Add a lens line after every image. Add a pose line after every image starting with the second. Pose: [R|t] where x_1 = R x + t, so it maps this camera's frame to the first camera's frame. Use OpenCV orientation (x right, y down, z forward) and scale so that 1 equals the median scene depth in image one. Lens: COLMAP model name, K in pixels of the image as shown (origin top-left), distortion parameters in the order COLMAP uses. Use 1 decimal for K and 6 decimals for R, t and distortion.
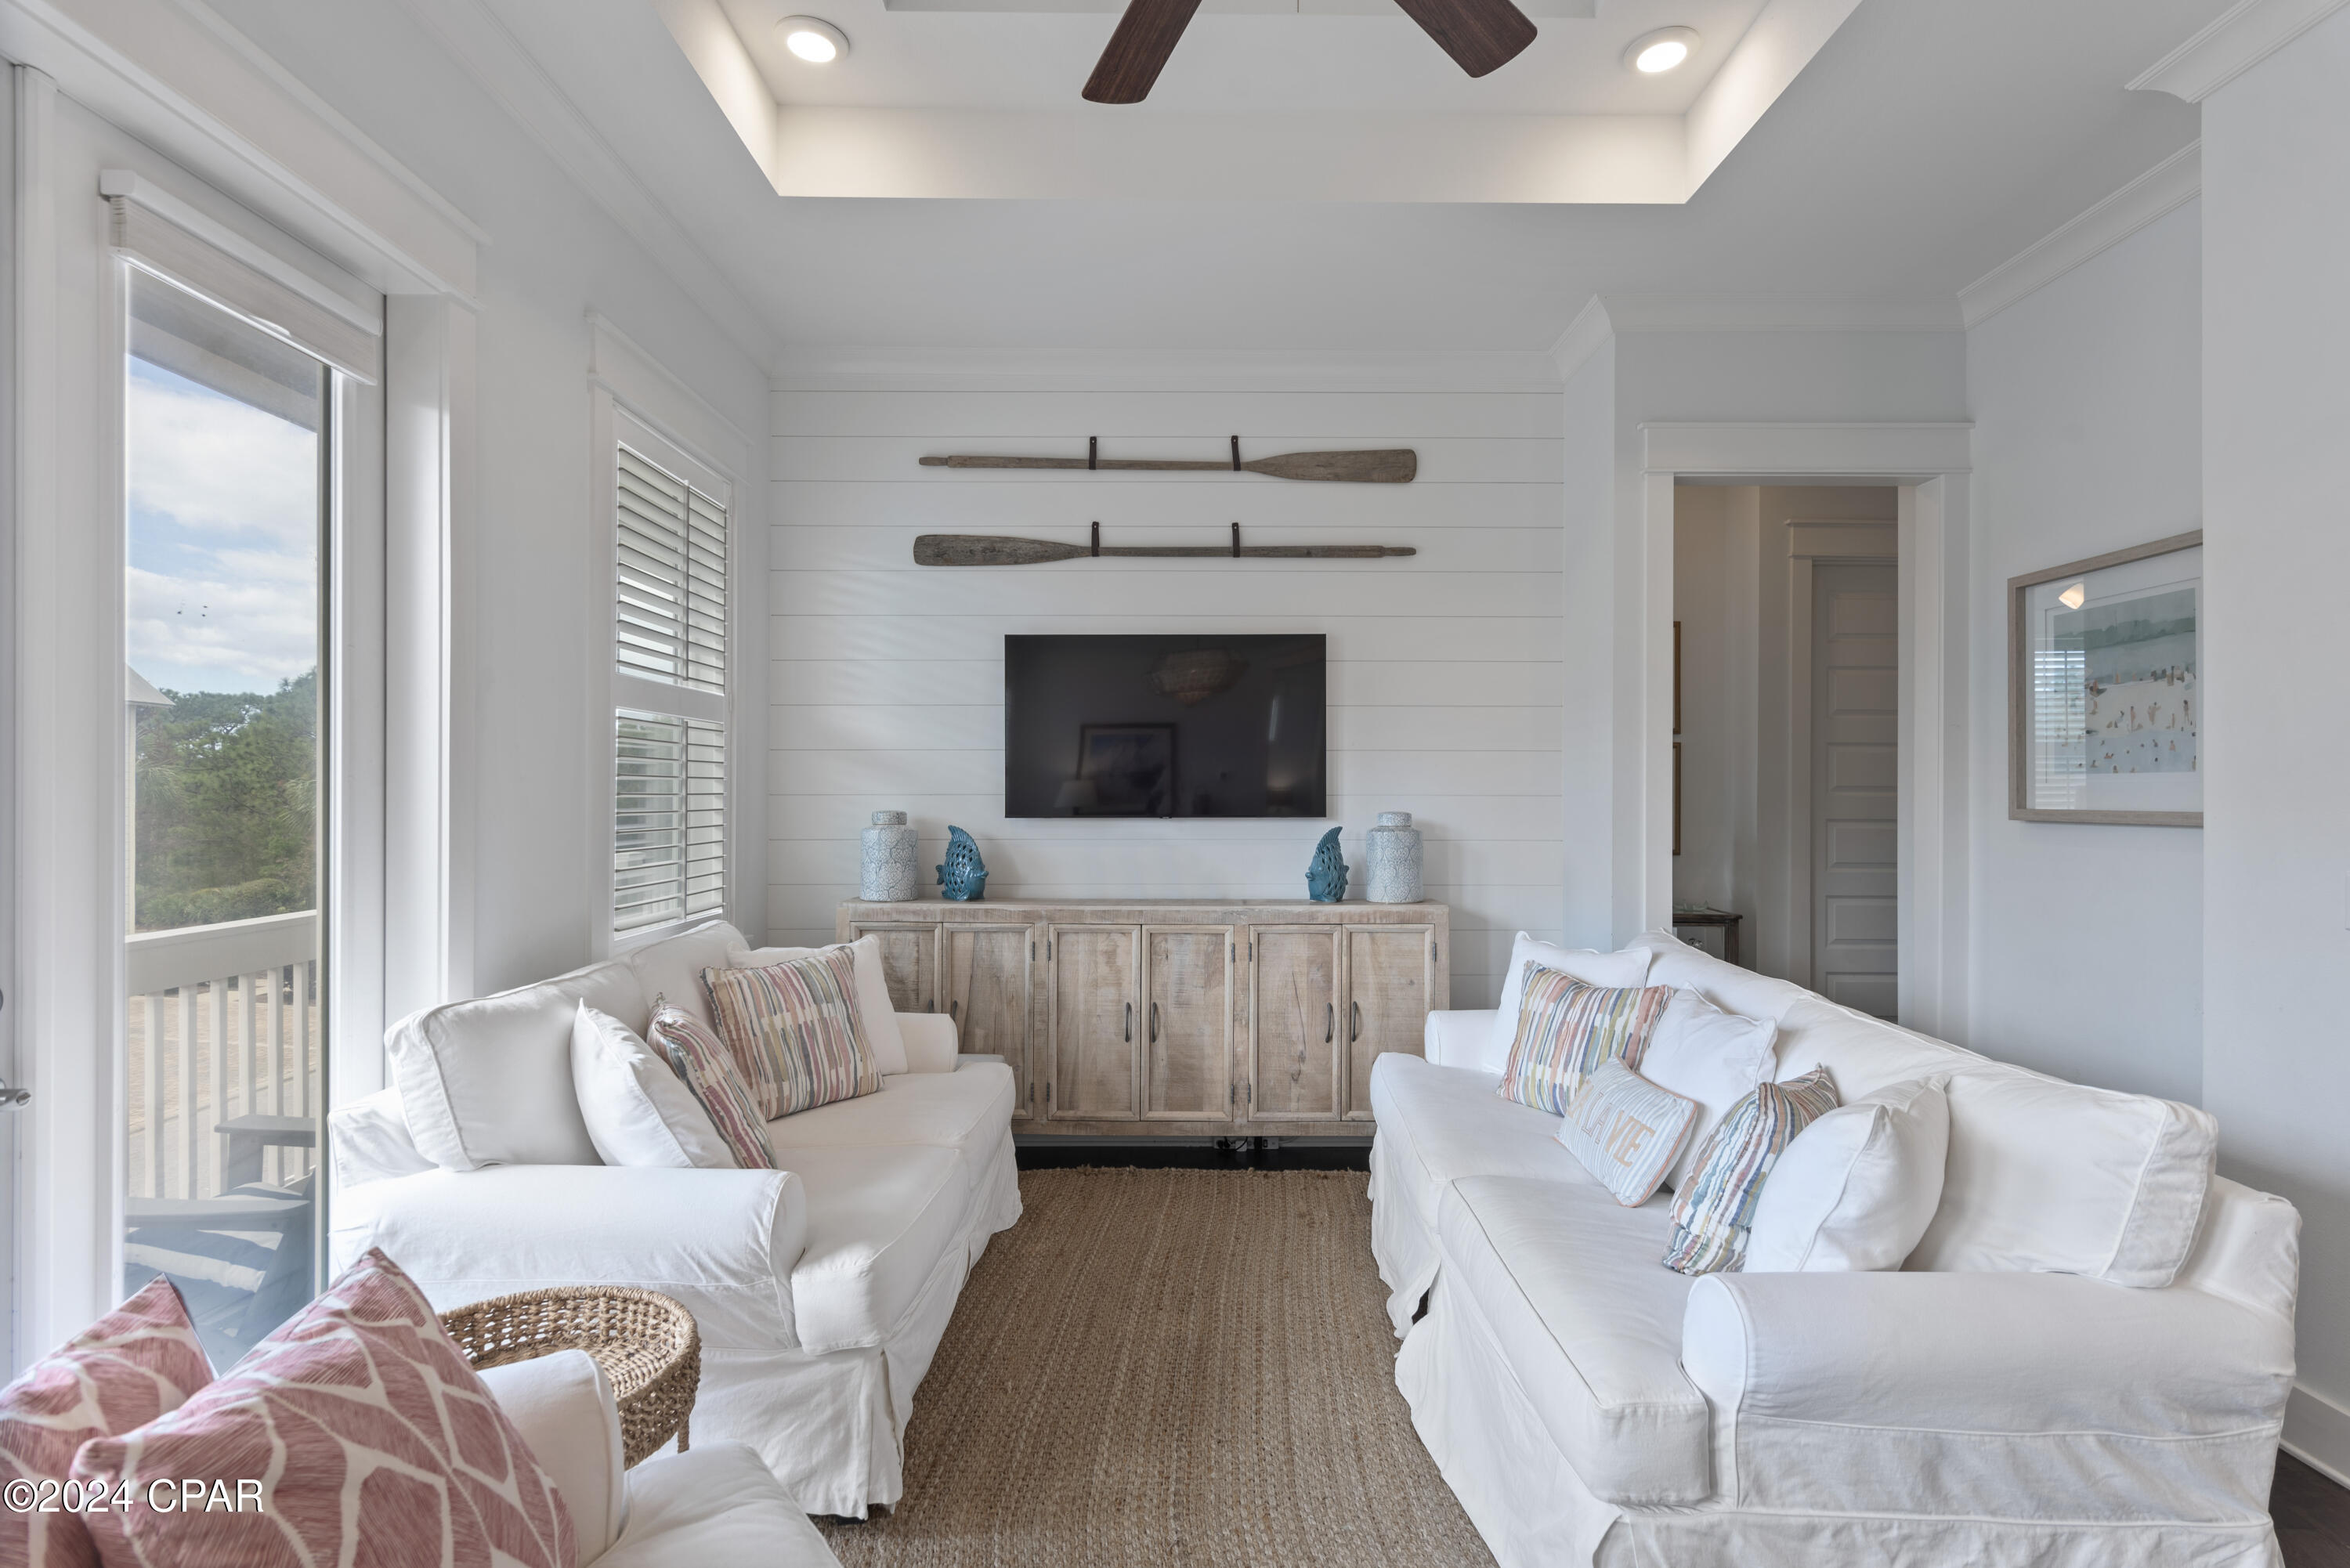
lens RADIAL K [[1150.9, 0, 1176.2], [0, 1150.9, 789.7], [0, 0, 1]] dist [0.003346, 0.000126]
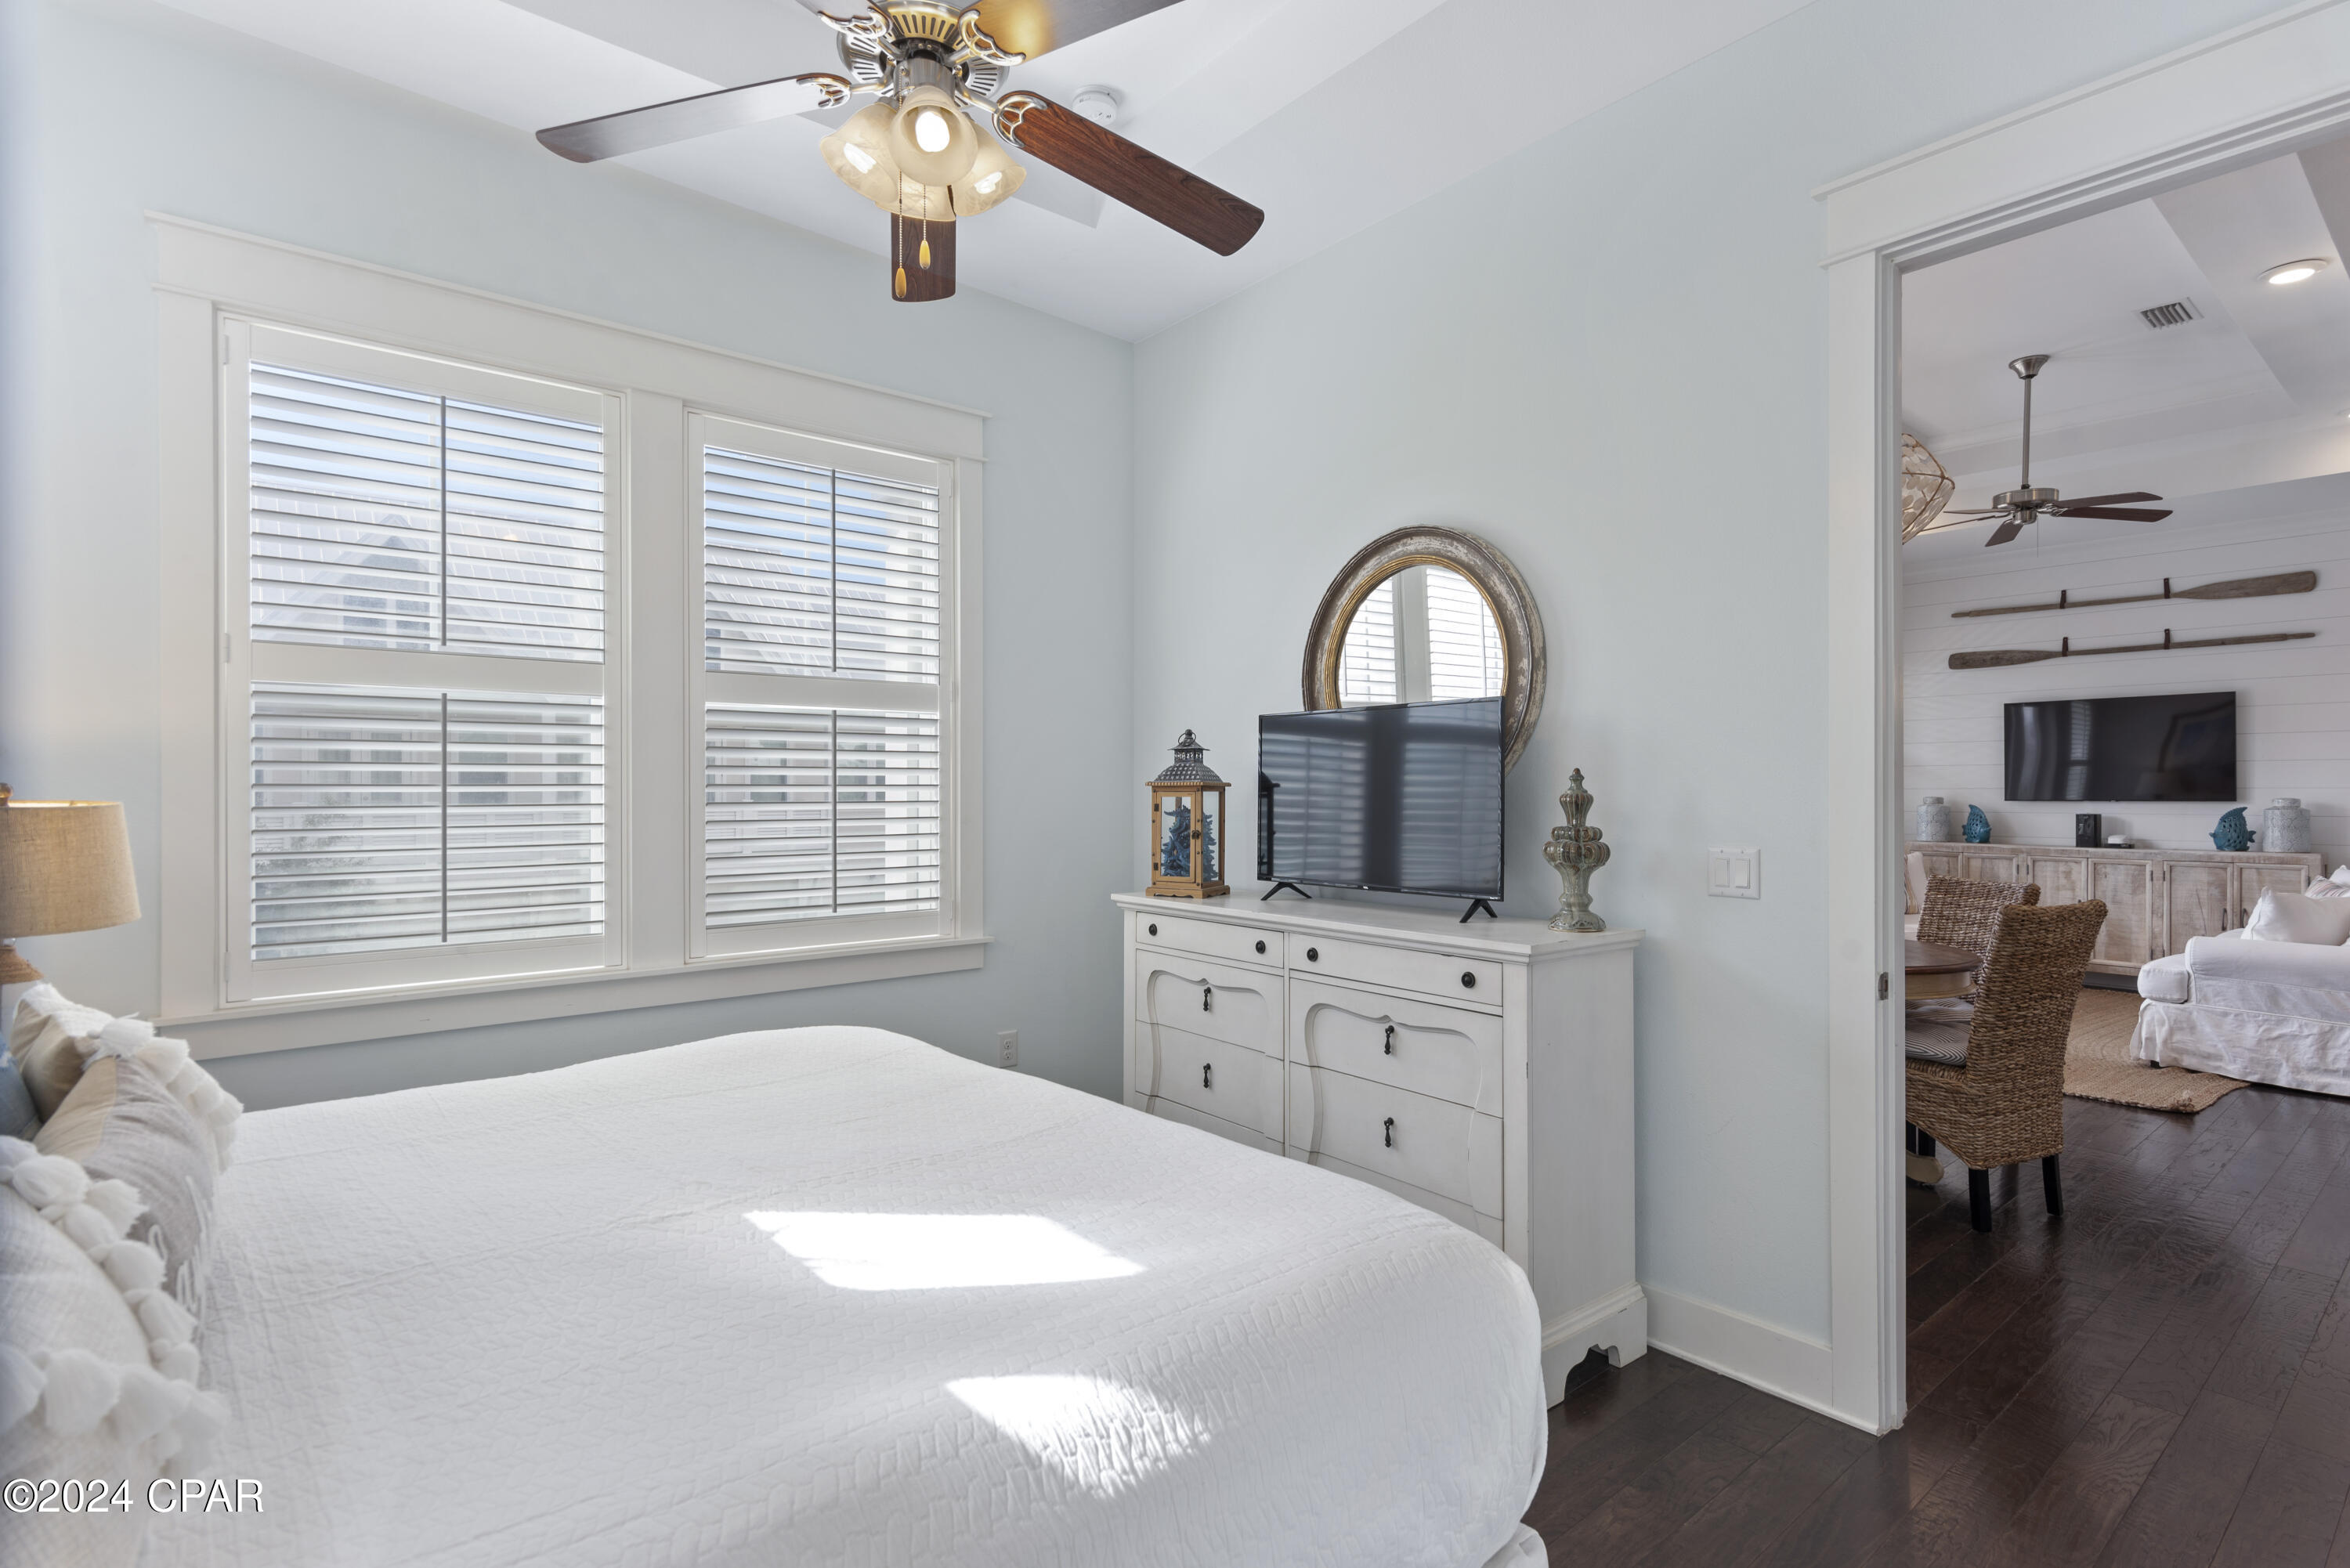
lens RADIAL K [[1142.4, 0, 1177.6], [0, 1142.4, 791.6], [0, 0, 1]] dist [0.002680, 0.000638]
pose [[0.637062, -0.002061, -0.770810, 0.458002], [0.003792, 0.999993, 0.000460, 0.003442], [0.770804, -0.003216, 0.637065, -1.308812]]
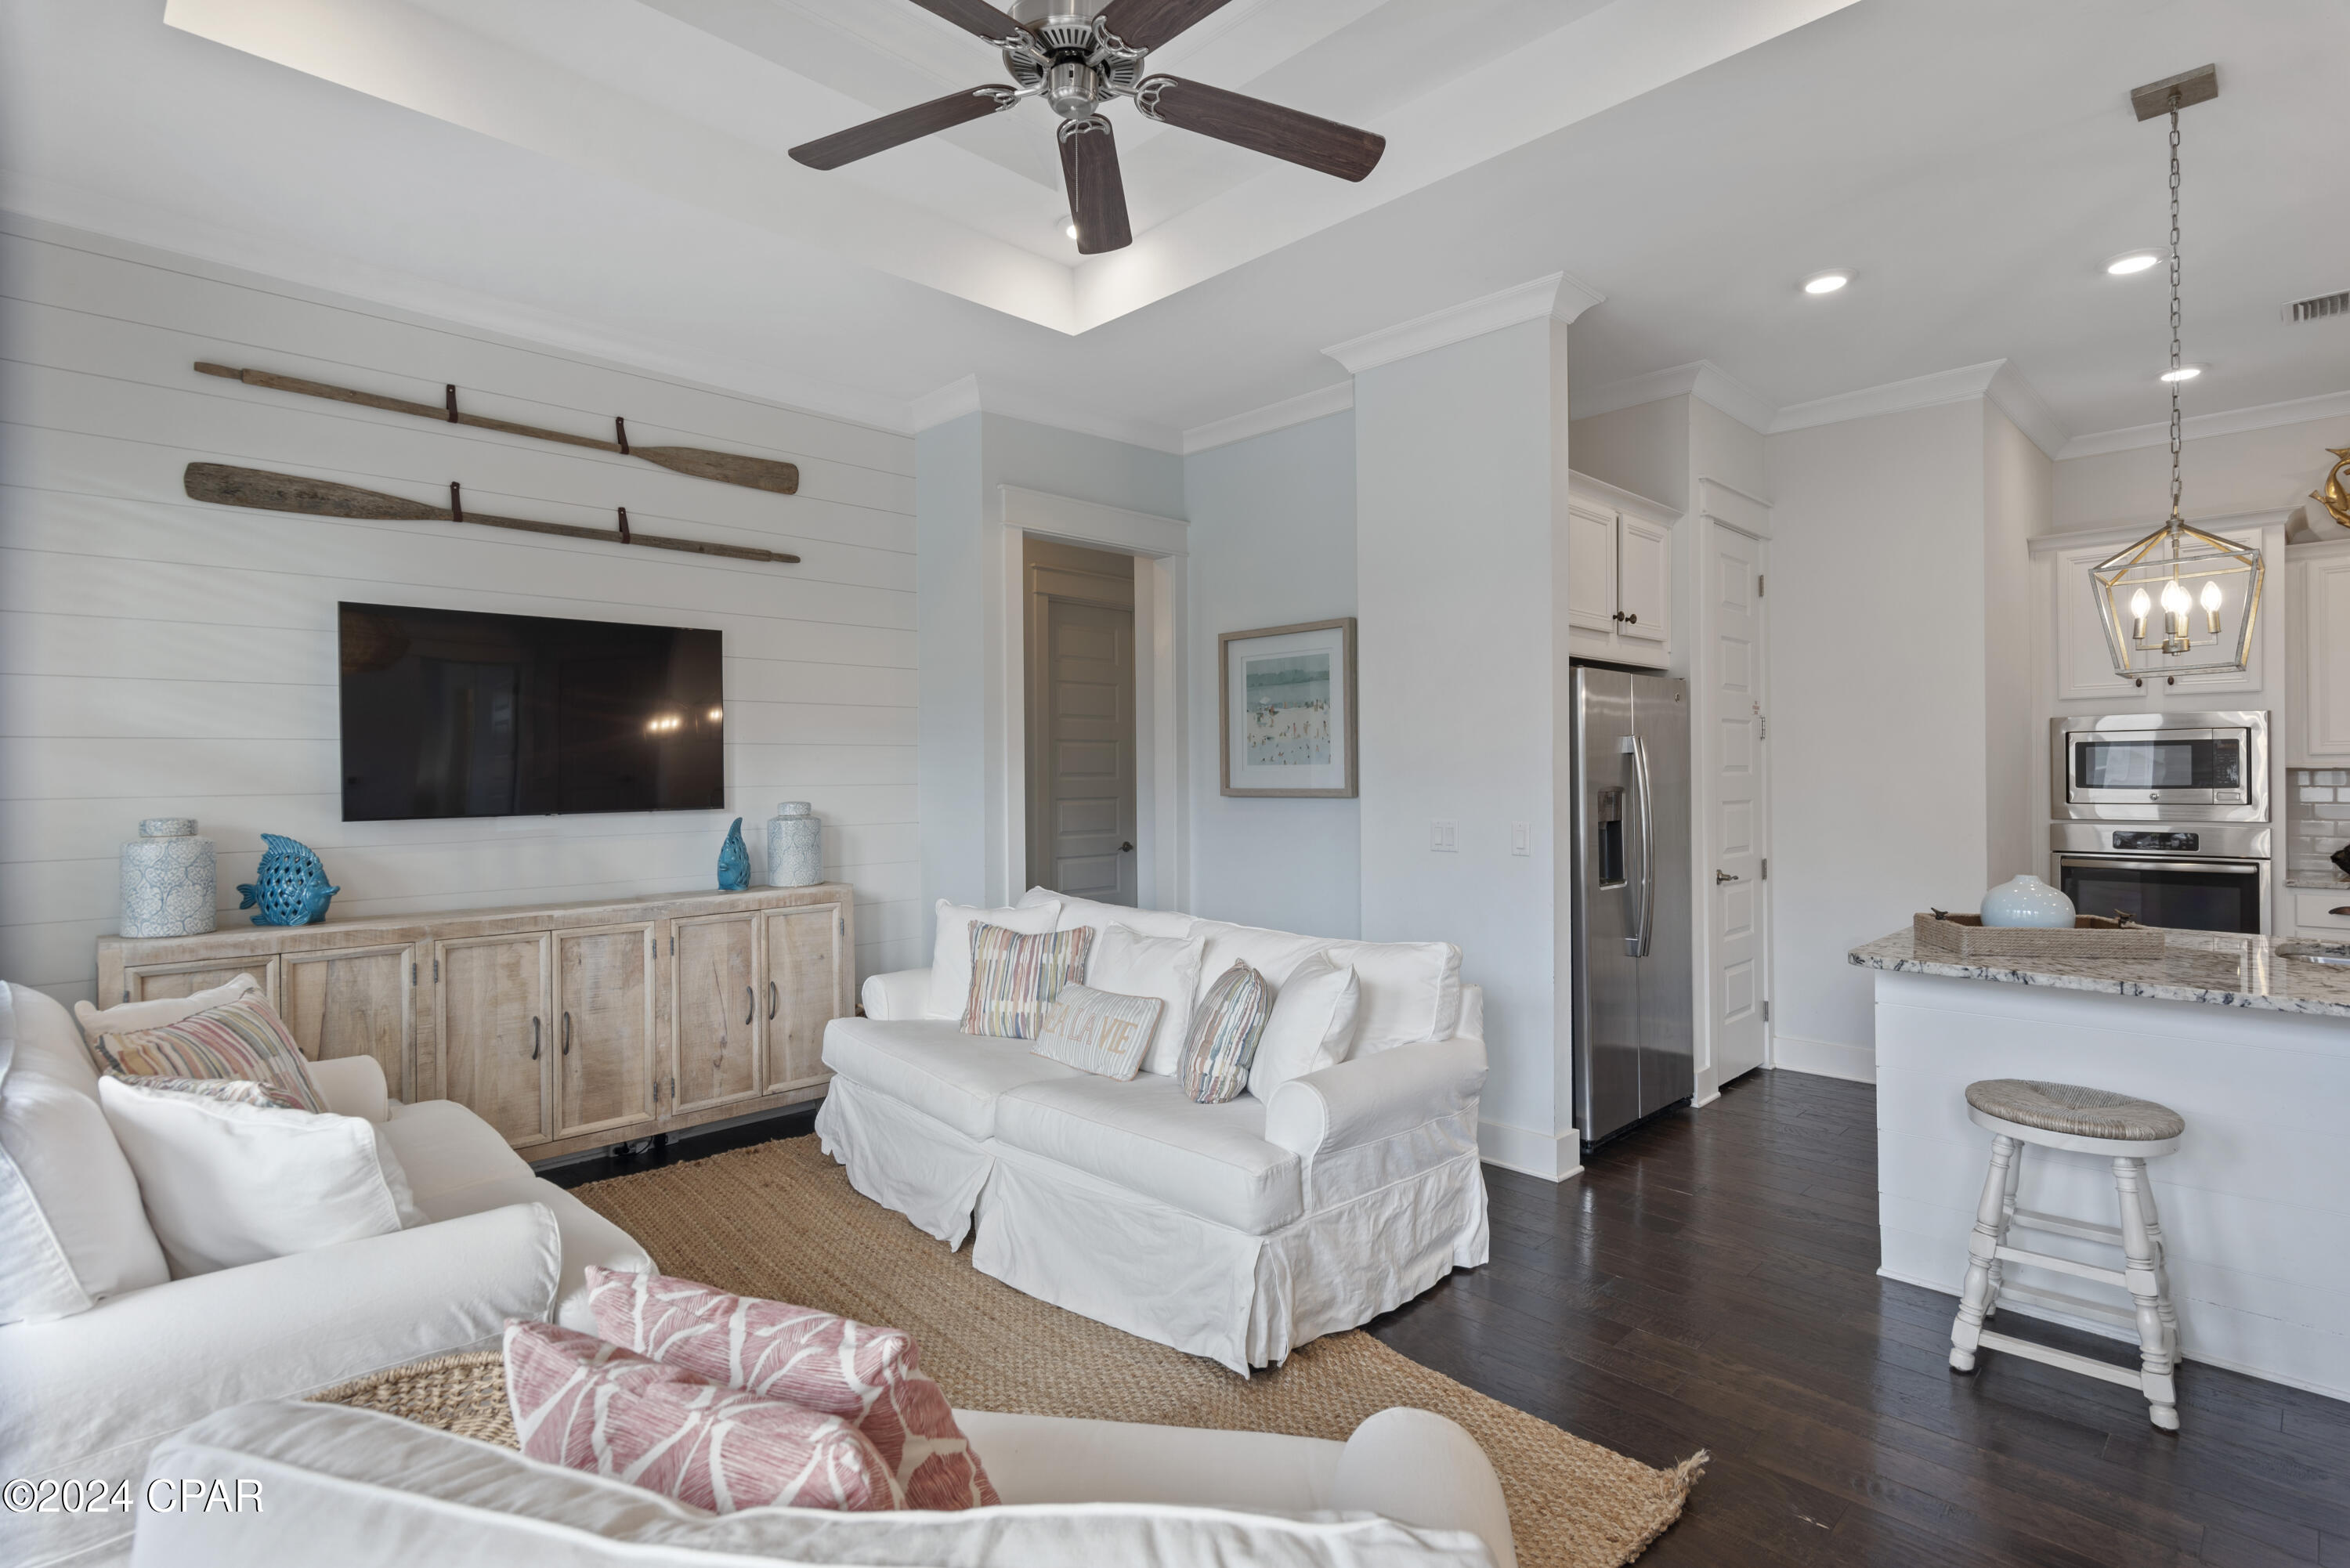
lens RADIAL K [[1151.1, 0, 1179.0], [0, 1151.1, 777.4], [0, 0, 1]] dist [0.001438, 0.000898]
pose [[0.711843, -0.011986, 0.702236, -0.320851], [0.009784, 0.999927, 0.007149, -0.008019], [-0.702270, 0.001782, 0.711908, -0.018547]]
